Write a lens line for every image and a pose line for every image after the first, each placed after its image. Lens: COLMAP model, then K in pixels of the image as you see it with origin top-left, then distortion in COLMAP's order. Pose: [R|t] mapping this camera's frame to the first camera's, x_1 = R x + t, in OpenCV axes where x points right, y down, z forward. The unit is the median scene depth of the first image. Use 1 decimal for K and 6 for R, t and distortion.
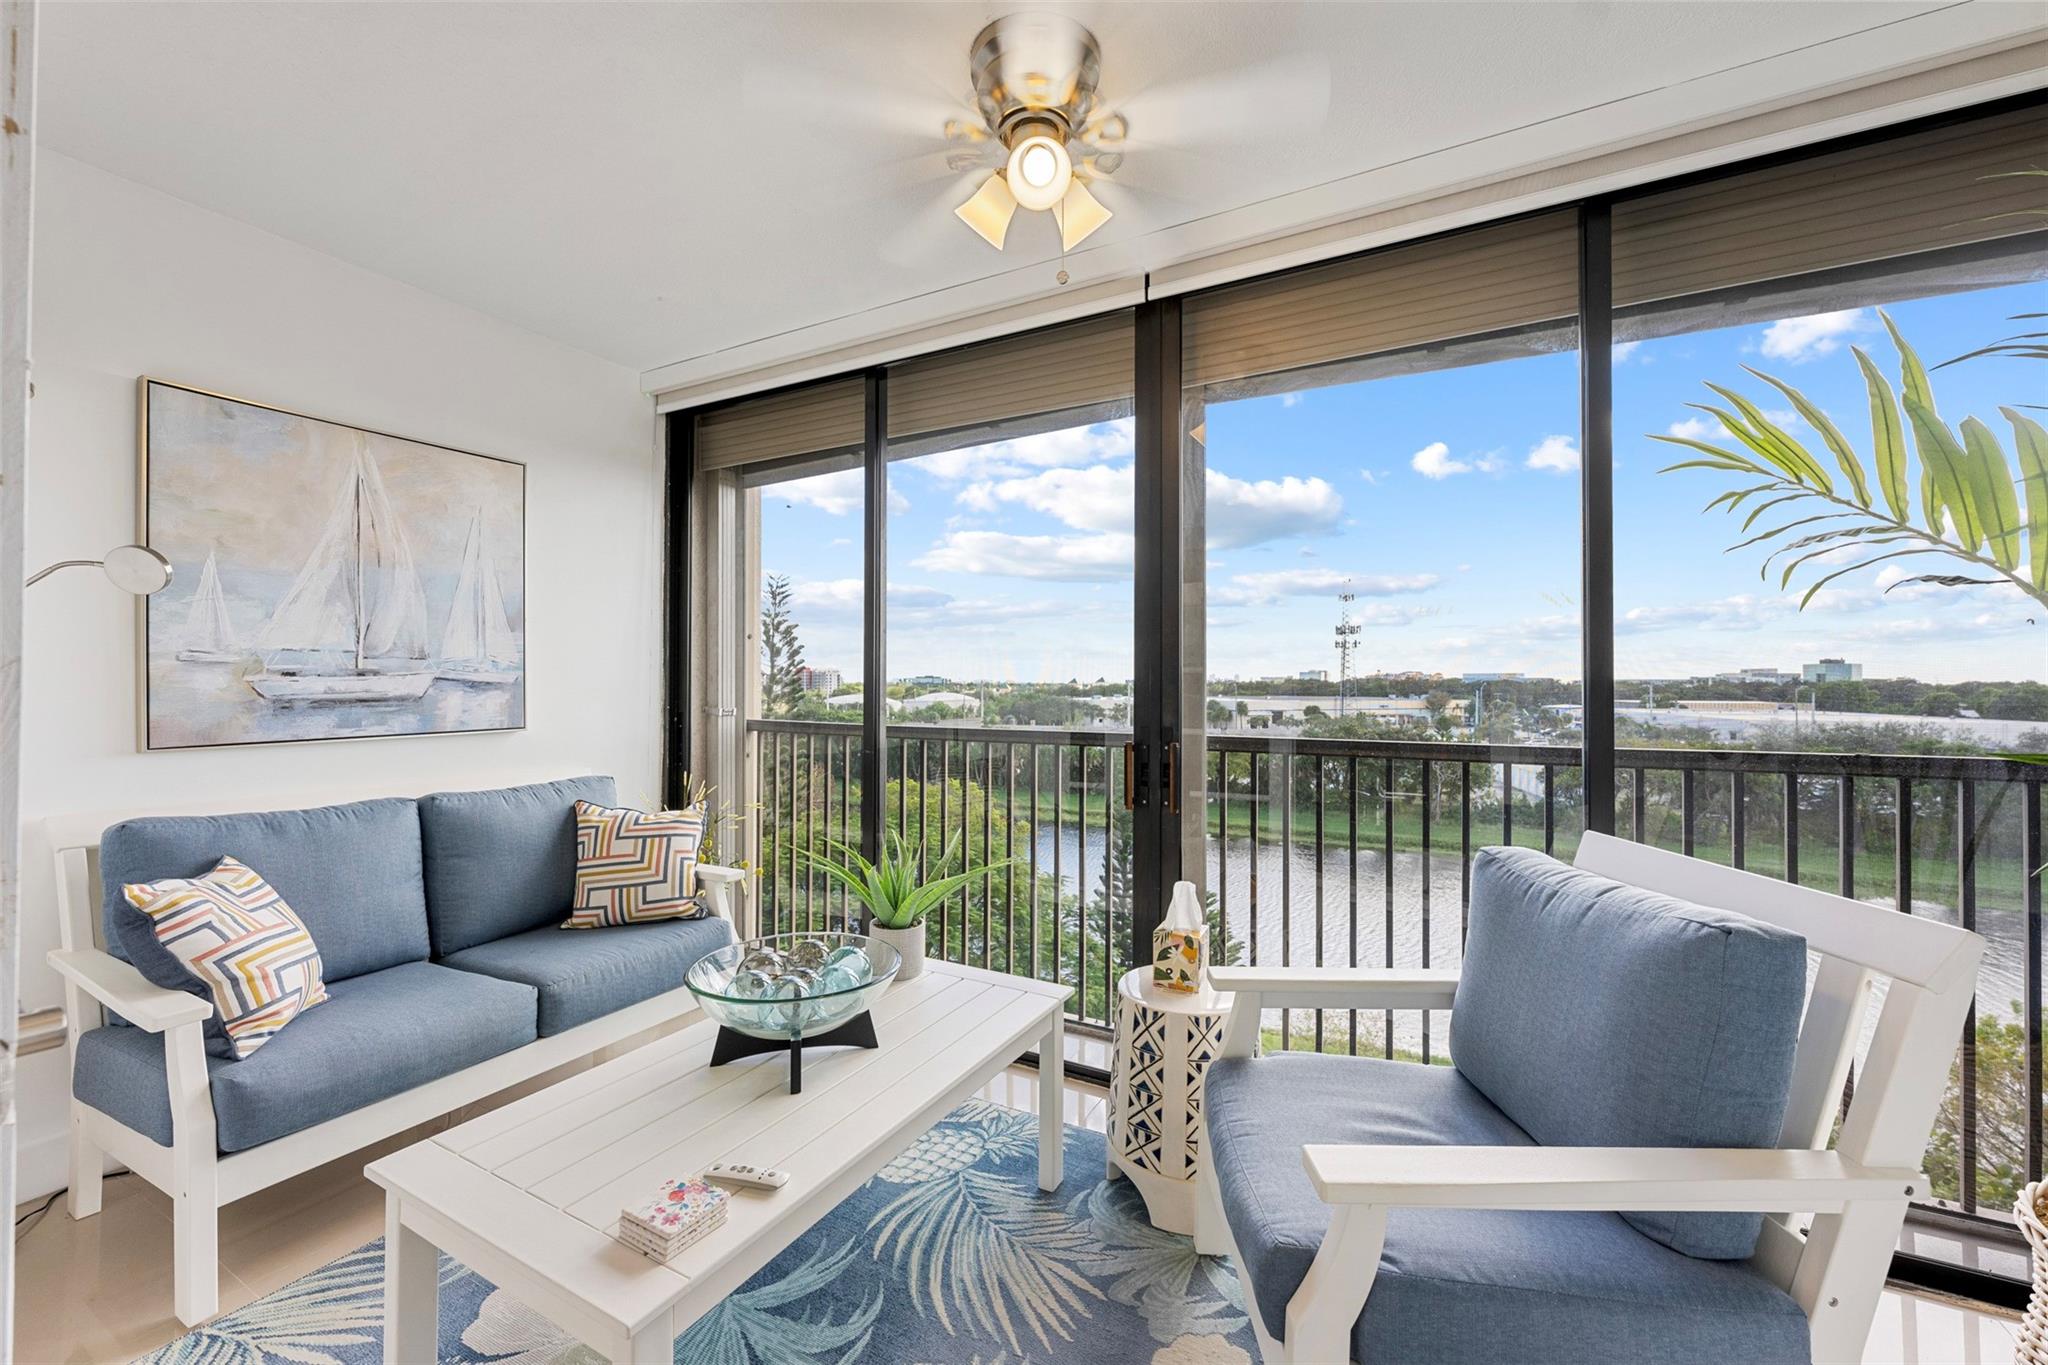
lens RADIAL K [[809.8, 0, 1024.0], [0, 809.8, 682.5], [0, 0, 1]] dist [-0.000629, -0.000096]
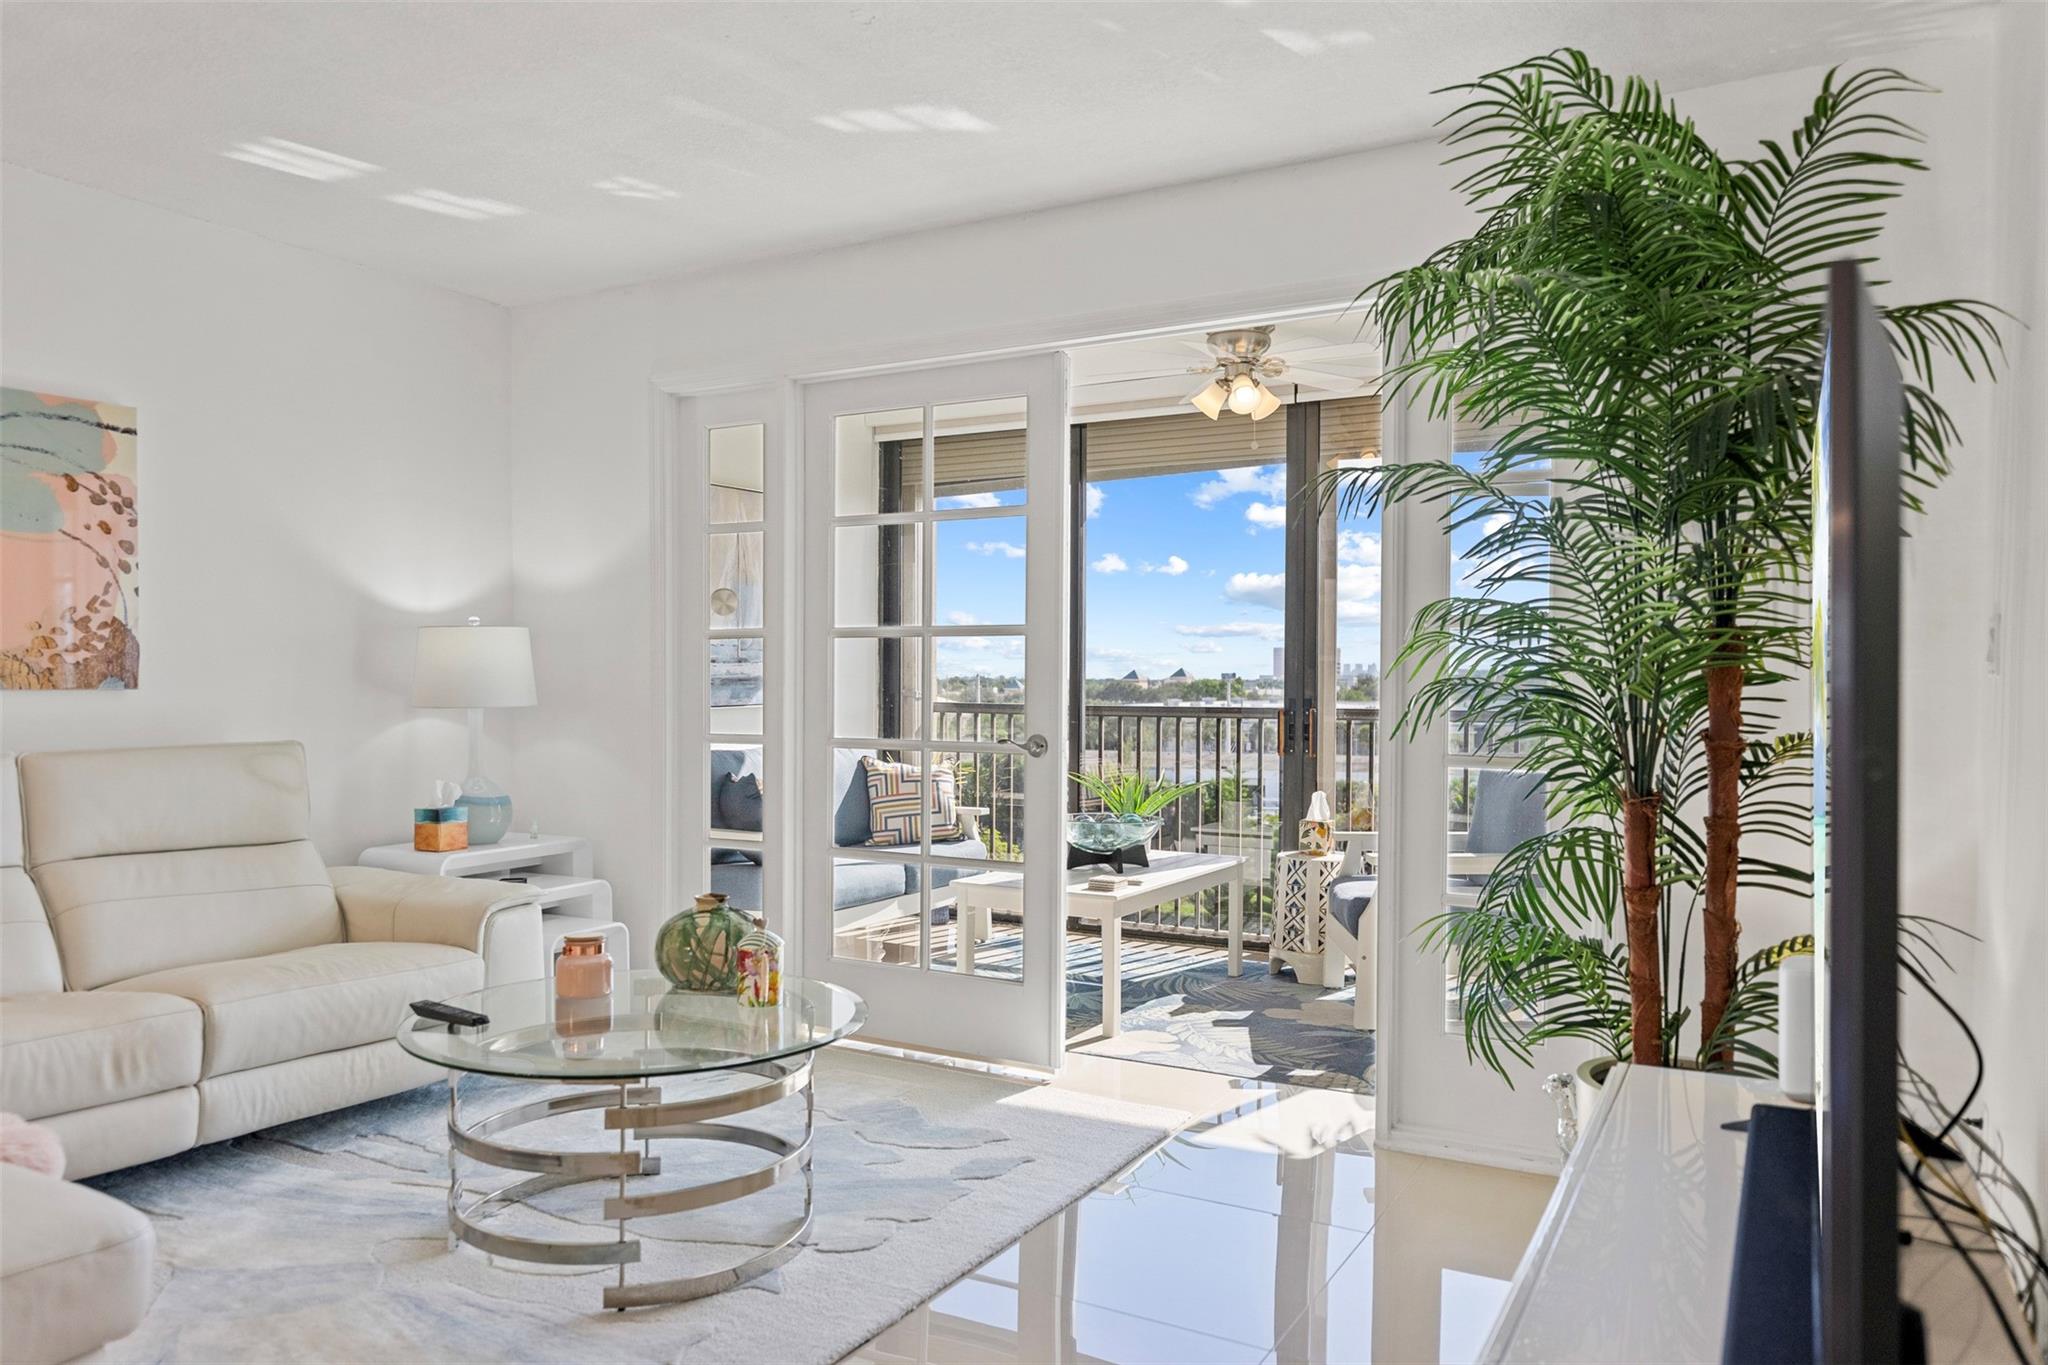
lens RADIAL K [[1396.7, 0, 1022.9], [0, 1396.7, 719.3], [0, 0, 1]] dist [-0.001220, -0.000112]
pose [[0.999873, 0.001206, -0.015884, -0.296439], [-0.000732, 0.999556, 0.029795, 0.018838], [0.015913, -0.029779, 0.999430, -1.524267]]
